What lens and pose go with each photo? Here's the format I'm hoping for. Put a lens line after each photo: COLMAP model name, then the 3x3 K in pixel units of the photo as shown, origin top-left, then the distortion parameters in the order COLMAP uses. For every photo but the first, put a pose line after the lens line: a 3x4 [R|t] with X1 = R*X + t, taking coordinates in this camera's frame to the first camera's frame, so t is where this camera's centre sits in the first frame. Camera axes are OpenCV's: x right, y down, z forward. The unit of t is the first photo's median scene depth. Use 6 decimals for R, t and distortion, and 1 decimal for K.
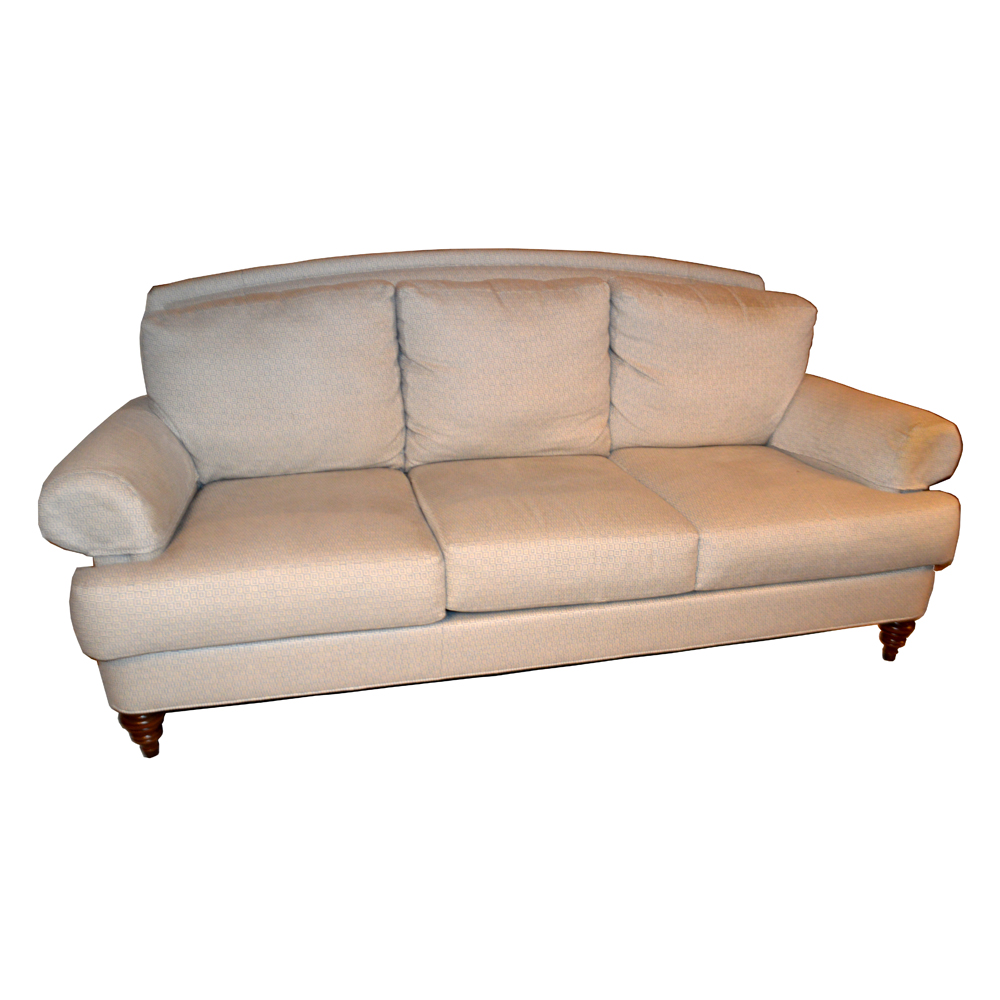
lens RADIAL K [[890.2, 0, 505.7], [0, 890.2, 505.2], [0, 0, 1]] dist [-0.078663, -0.000172]
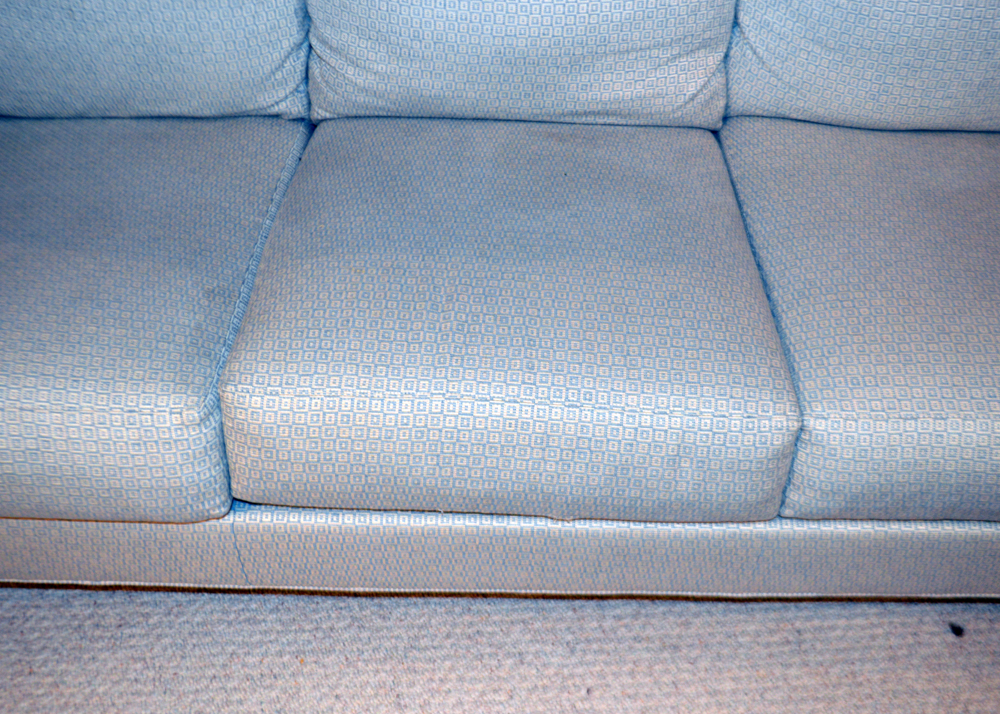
lens RADIAL K [[1077.9, 0, 501.2], [0, 1077.9, 354.3], [0, 0, 1]] dist [-0.063394, 0.000000]
pose [[0.968340, 0.160968, -0.190807, 0.141573], [-0.089998, 0.938047, 0.334616, -0.135180], [0.232849, -0.306850, 0.922835, 0.404903]]
